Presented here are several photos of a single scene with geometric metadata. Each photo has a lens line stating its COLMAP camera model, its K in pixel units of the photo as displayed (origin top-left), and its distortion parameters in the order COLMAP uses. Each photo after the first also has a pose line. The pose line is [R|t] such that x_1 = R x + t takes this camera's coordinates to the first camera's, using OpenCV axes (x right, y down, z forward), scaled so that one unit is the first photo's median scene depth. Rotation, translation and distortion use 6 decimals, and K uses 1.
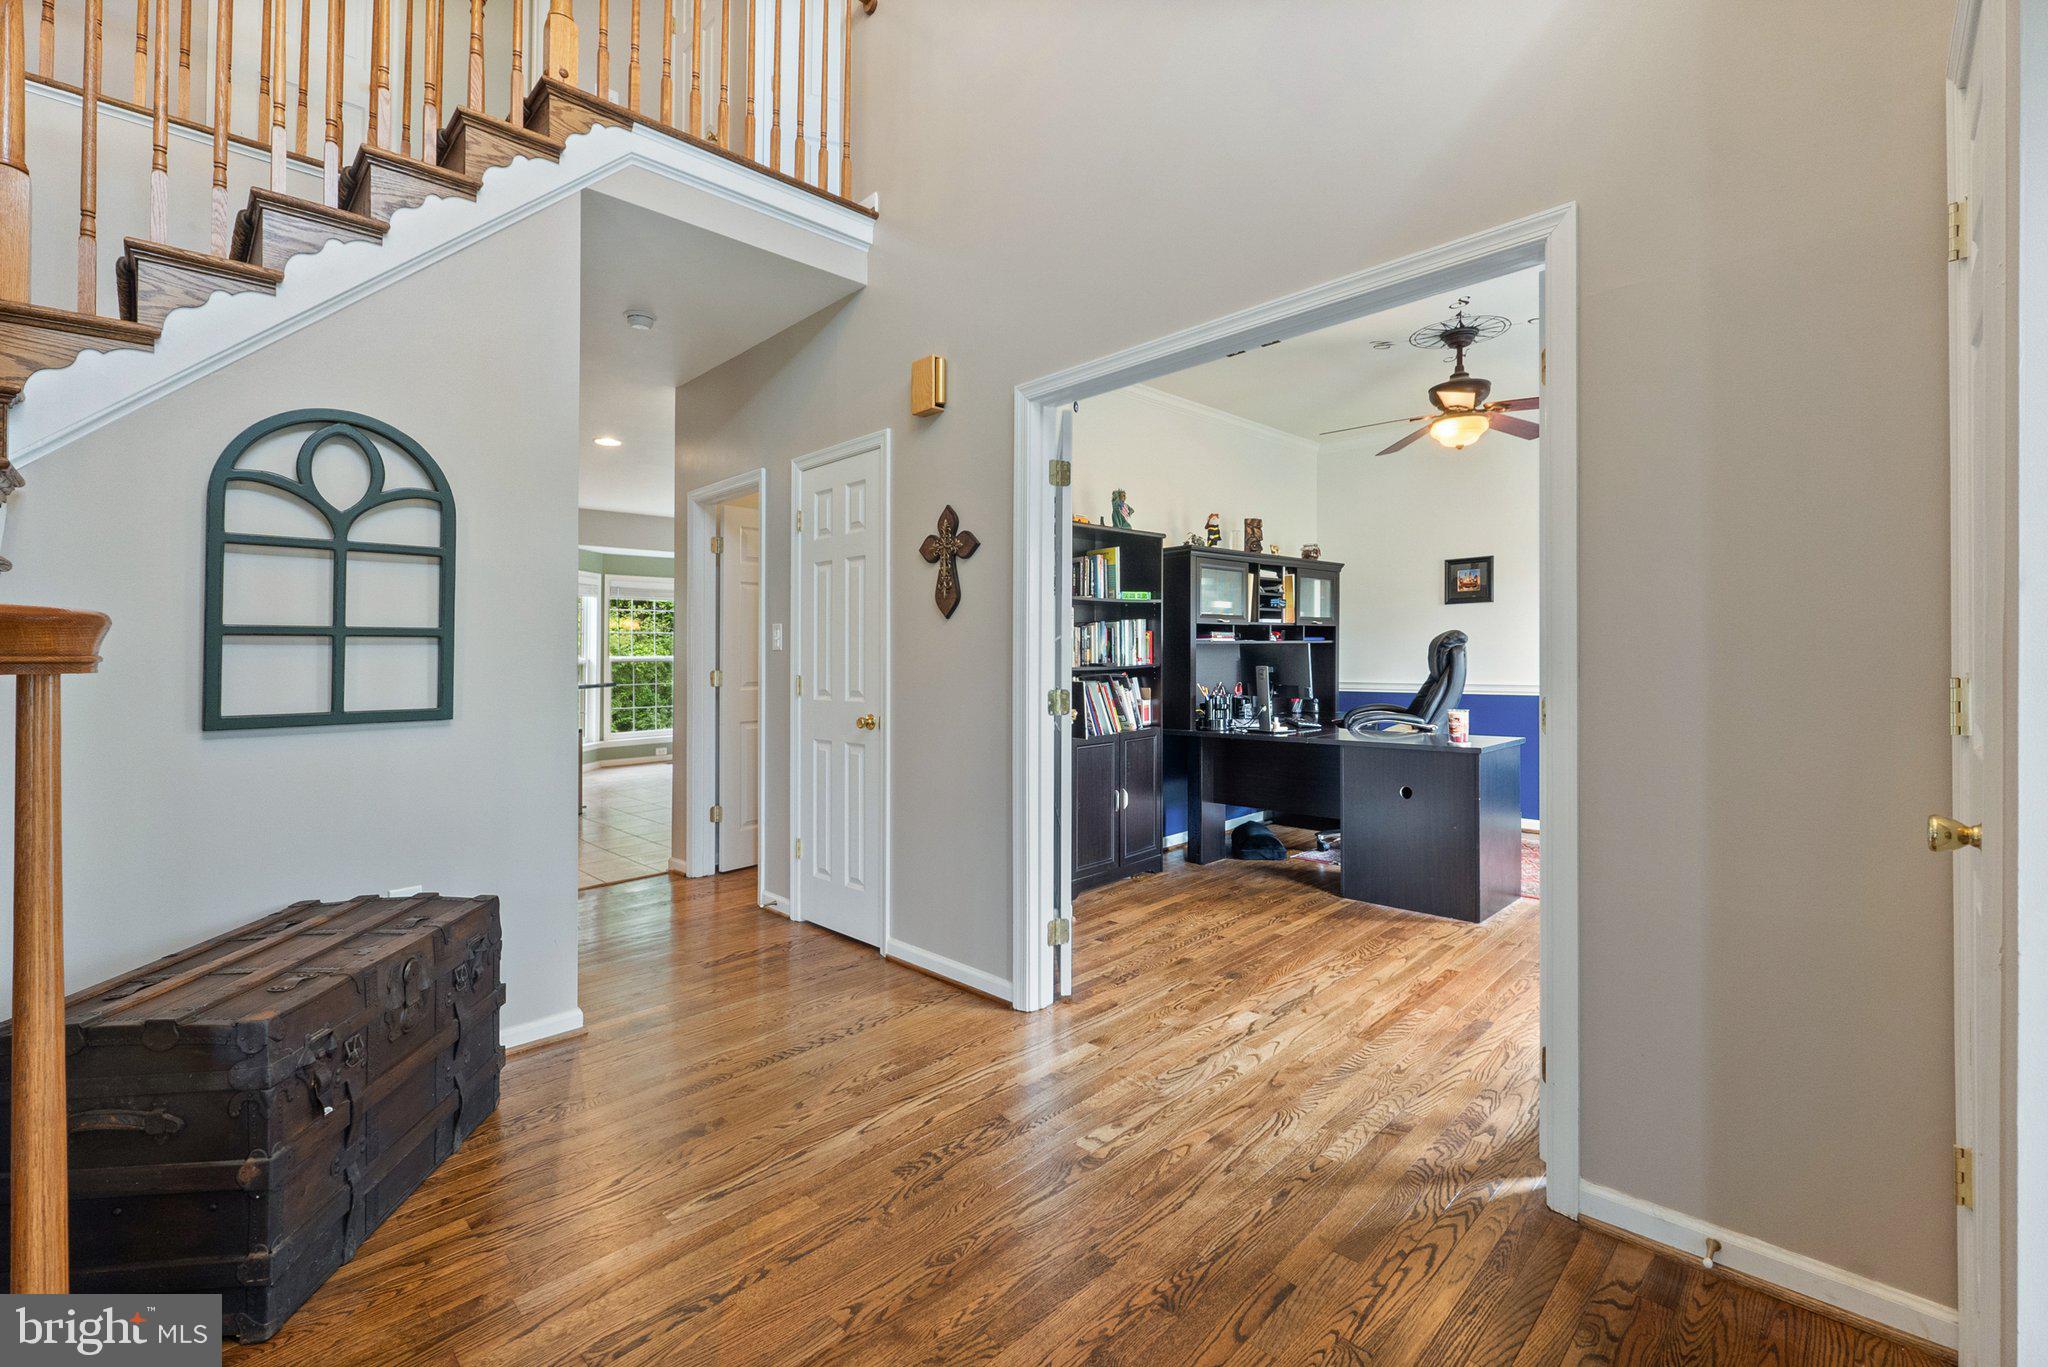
lens RADIAL K [[883.5, 0, 986.1], [0, 883.5, 676.6], [0, 0, 1]] dist [-0.002580, 0.000198]
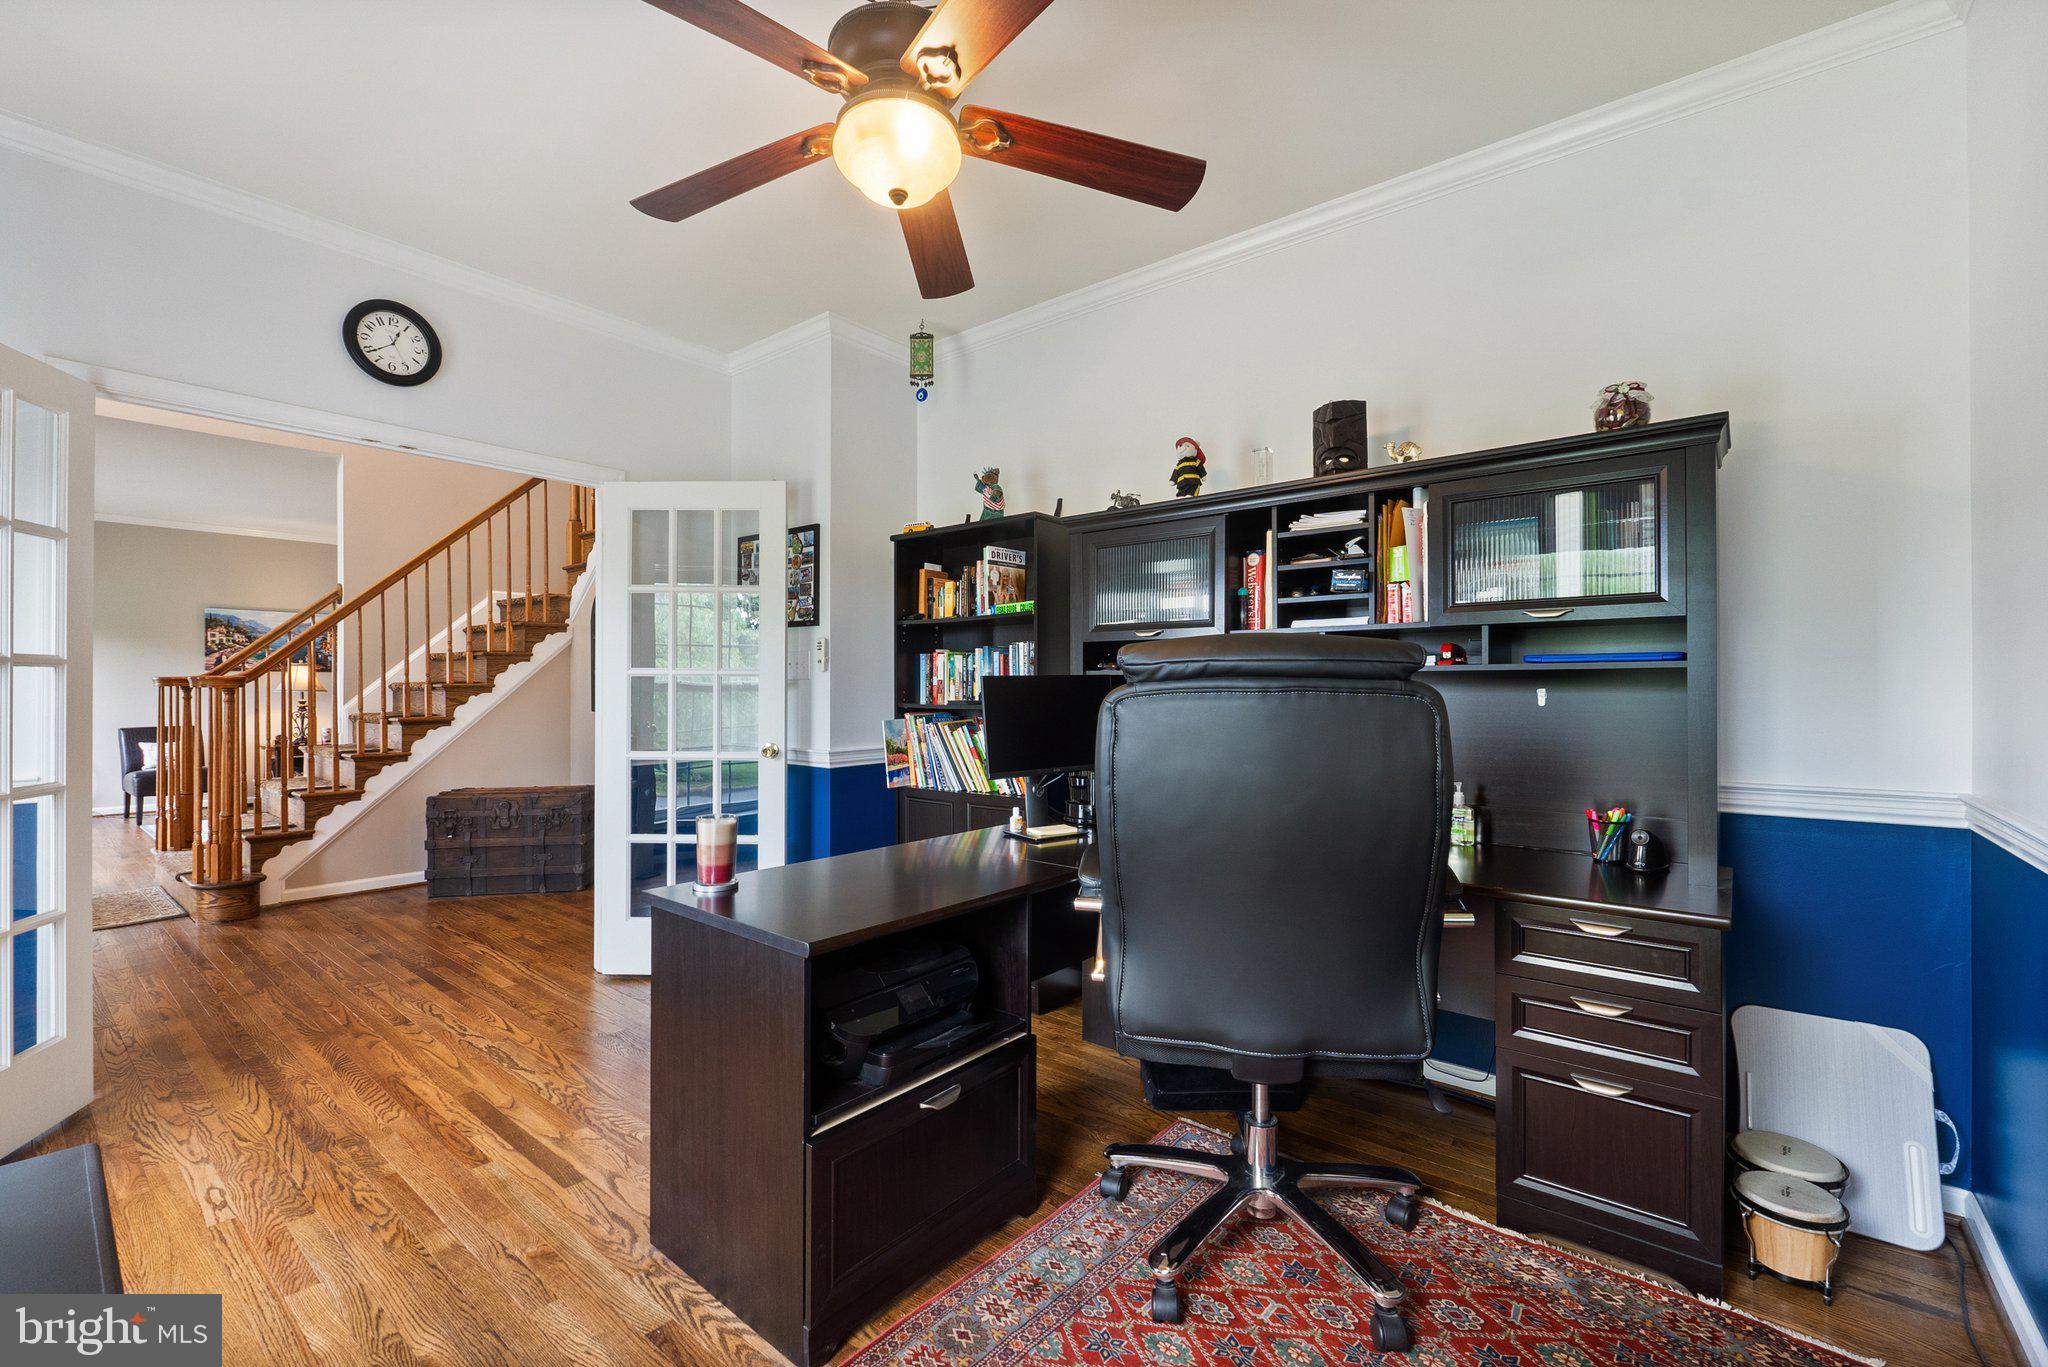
lens RADIAL K [[870.6, 0, 1032.6], [0, 870.6, 681.3], [0, 0, 1]] dist [-0.015814, 0.005071]
pose [[0.124736, 0.012164, -0.992115, 0.888605], [-0.021847, 0.999716, 0.009510, -0.040750], [0.991949, 0.020488, 0.124966, 0.952377]]
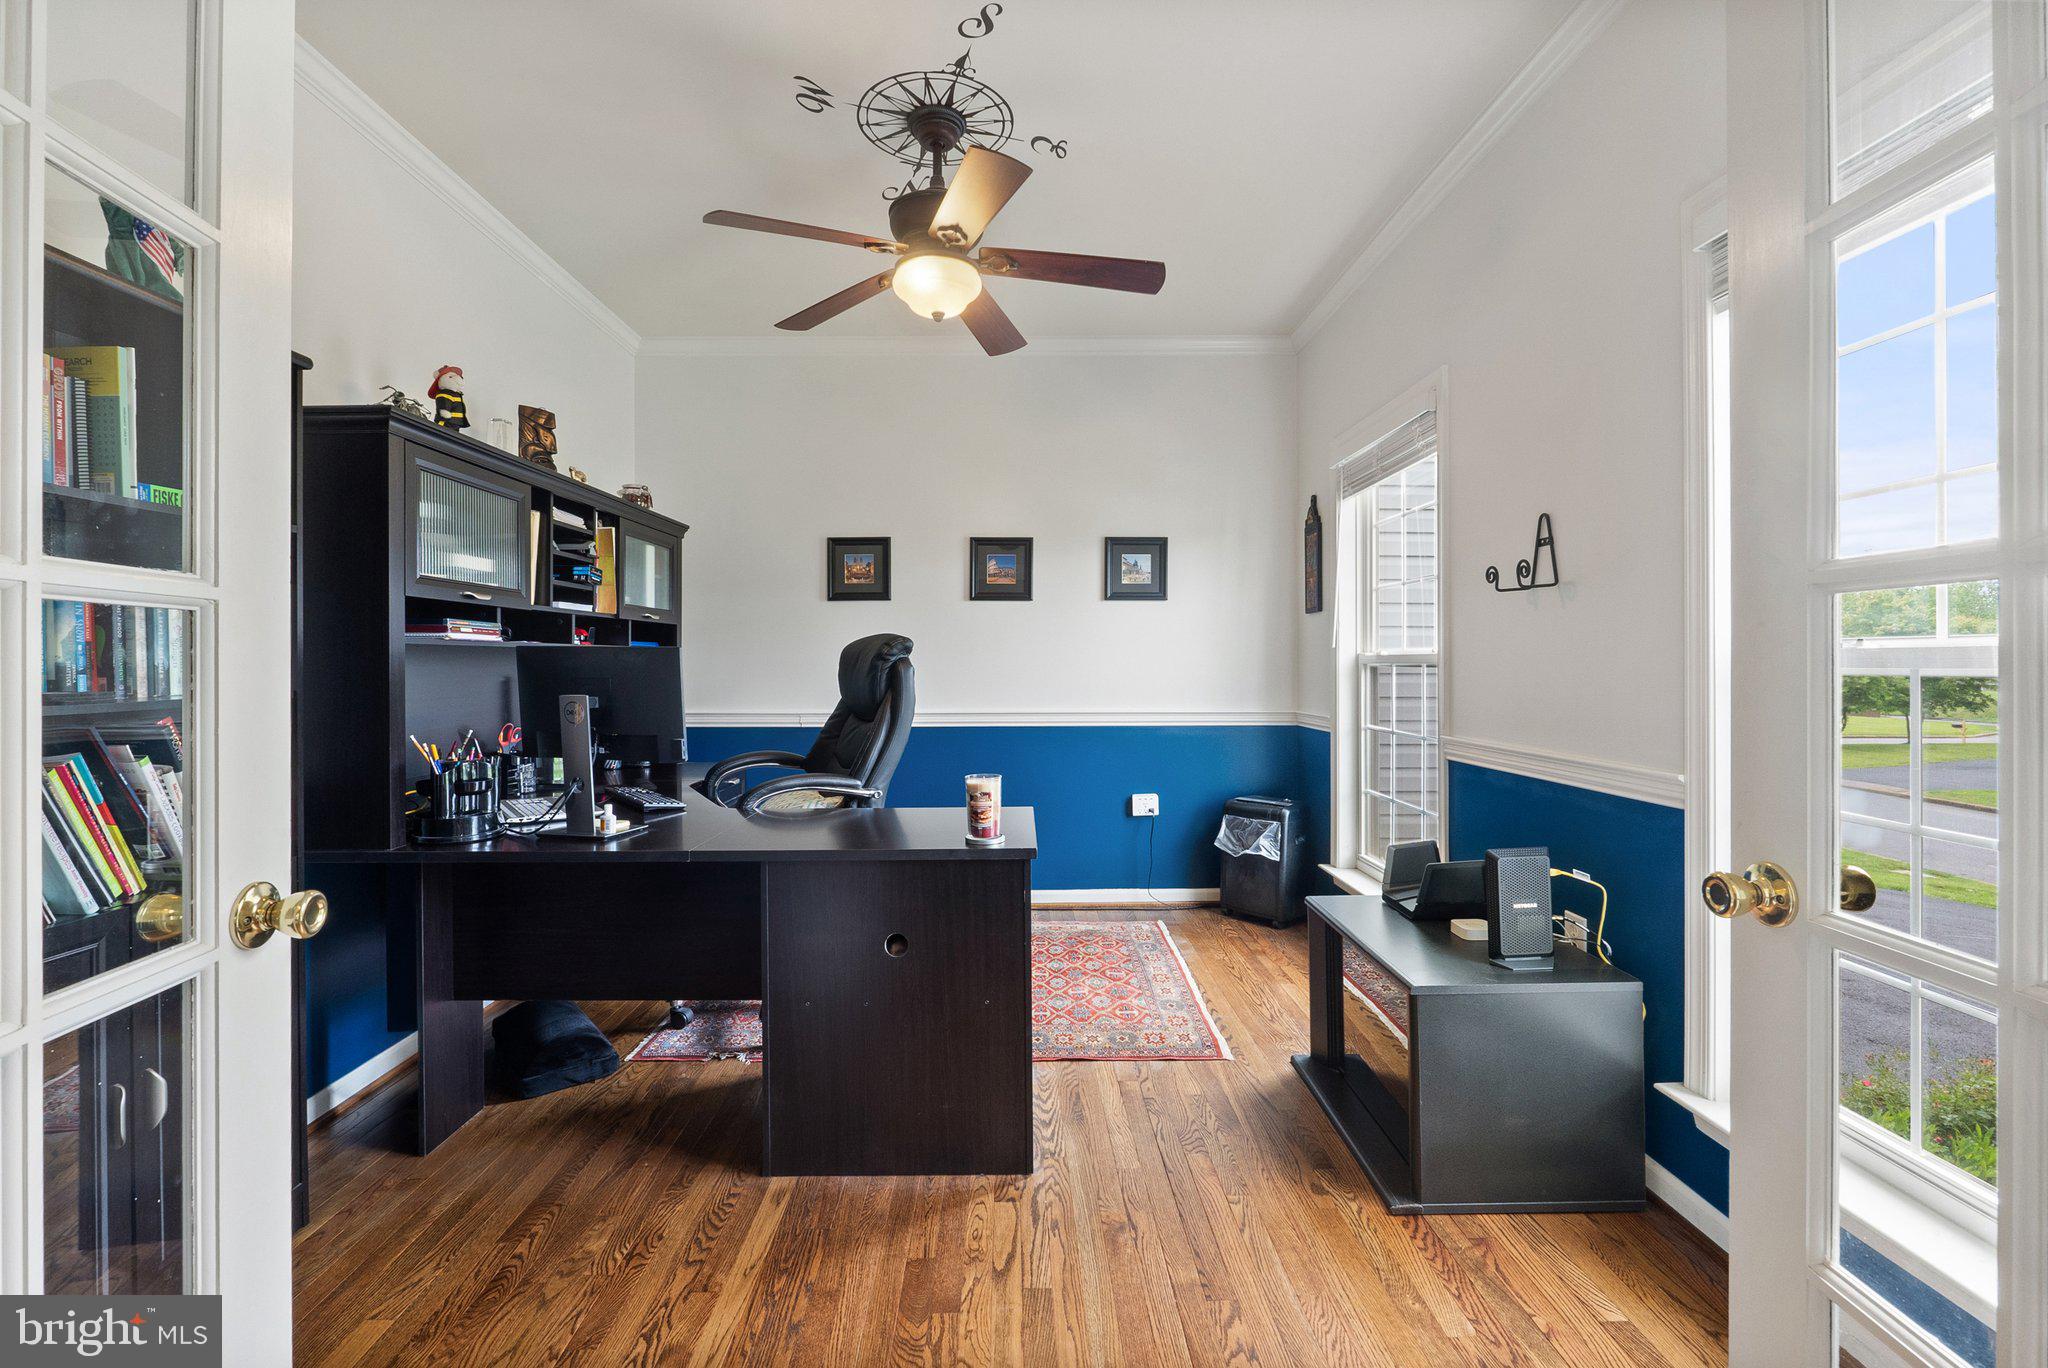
lens RADIAL K [[894.8, 0, 1037.5], [0, 894.8, 679.5], [0, 0, 1]] dist [-0.010197, -0.000356]
pose [[0.667339, -0.001540, 0.744752, 0.130704], [0.012136, 0.999888, -0.008806, -0.013295], [-0.744655, 0.014915, 0.667283, 0.523684]]
